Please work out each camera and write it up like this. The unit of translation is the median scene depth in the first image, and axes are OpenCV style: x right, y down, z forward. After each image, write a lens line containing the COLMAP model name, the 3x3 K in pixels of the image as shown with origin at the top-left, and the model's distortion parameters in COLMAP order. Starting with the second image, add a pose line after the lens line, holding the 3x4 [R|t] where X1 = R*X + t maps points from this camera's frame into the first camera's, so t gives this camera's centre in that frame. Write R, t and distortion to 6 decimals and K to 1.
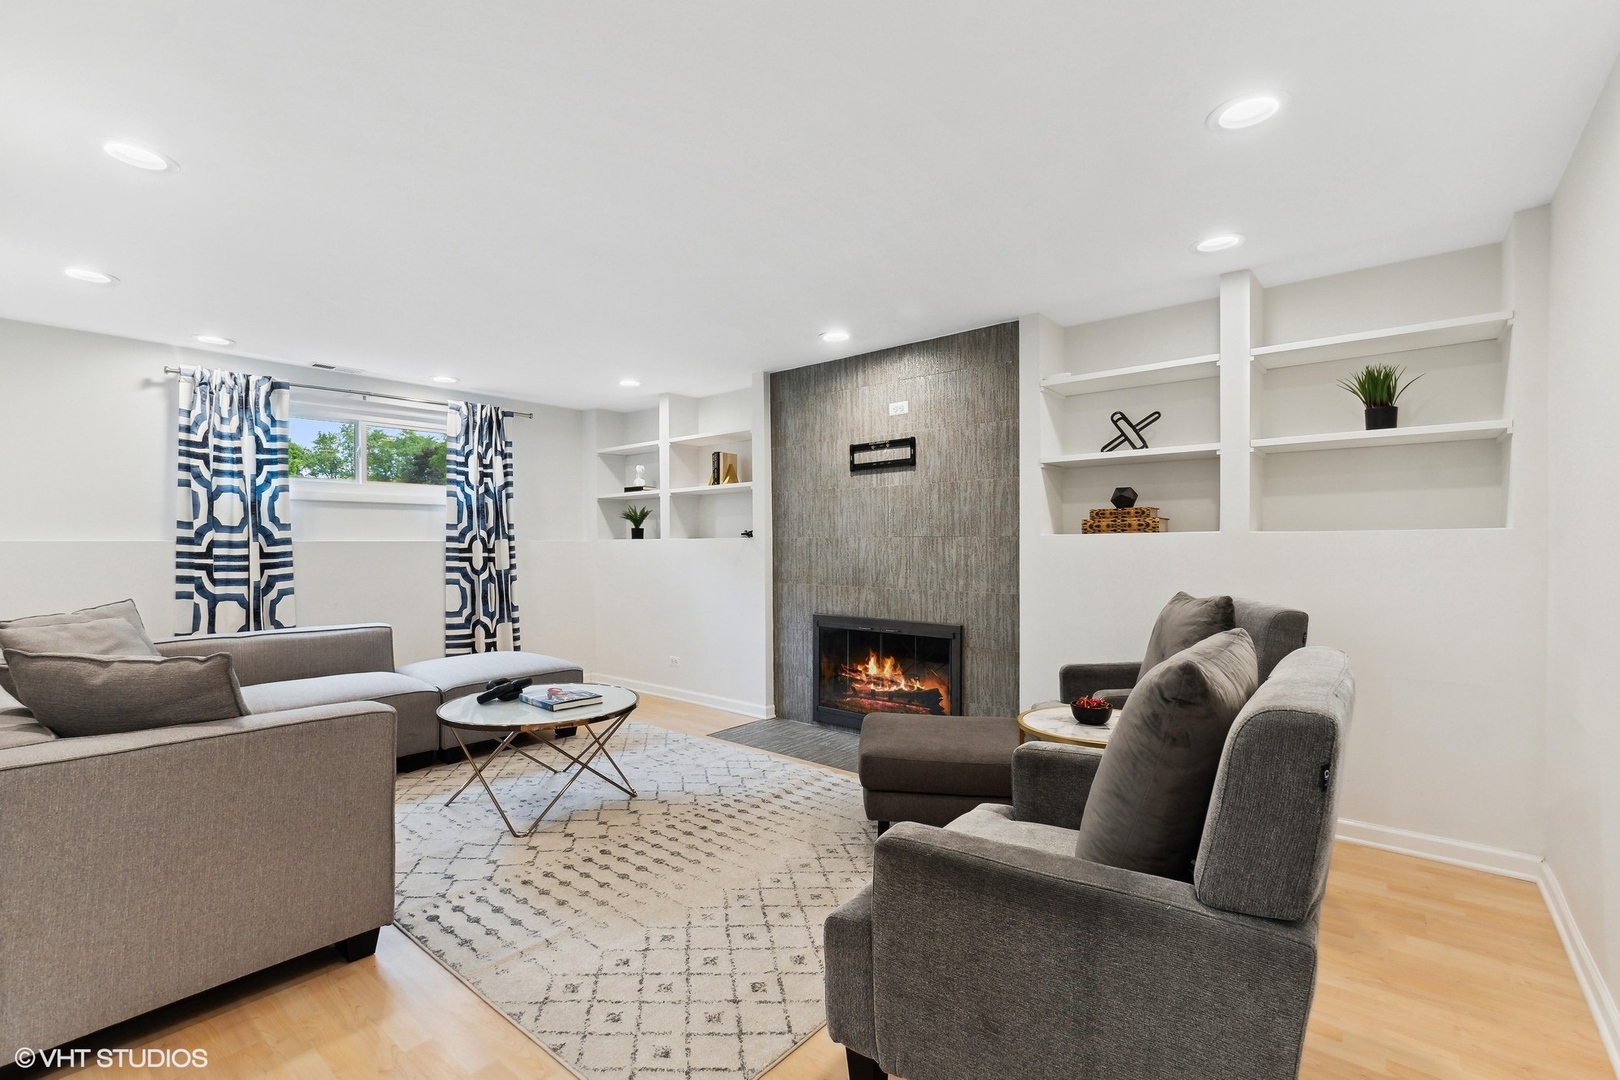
lens RADIAL K [[709.5, 0, 783.6], [0, 709.5, 552.7], [0, 0, 1]] dist [-0.004048, -0.000108]
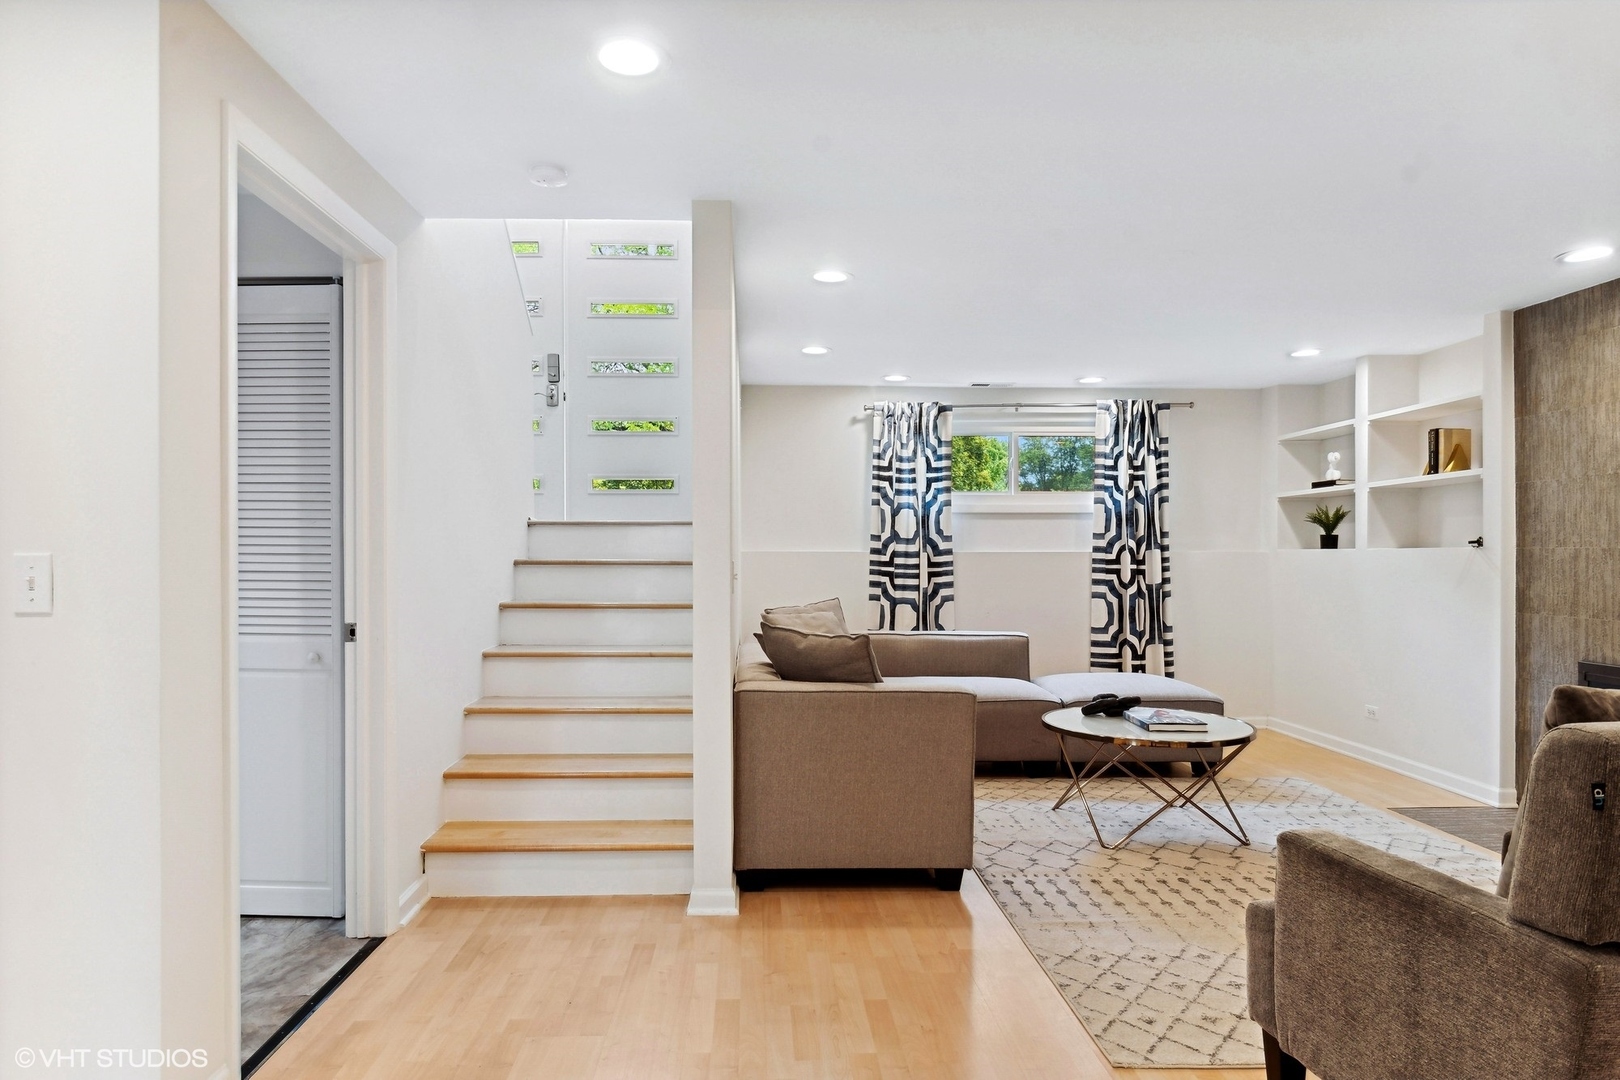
lens RADIAL K [[974.0, 0, 811.2], [0, 974.0, 545.3], [0, 0, 1]] dist [-0.005320, -0.001306]
pose [[0.689112, -0.002673, -0.724650, 0.205302], [-0.011462, 0.999828, -0.014588, -0.001582], [0.724565, 0.018358, 0.688962, -0.157699]]
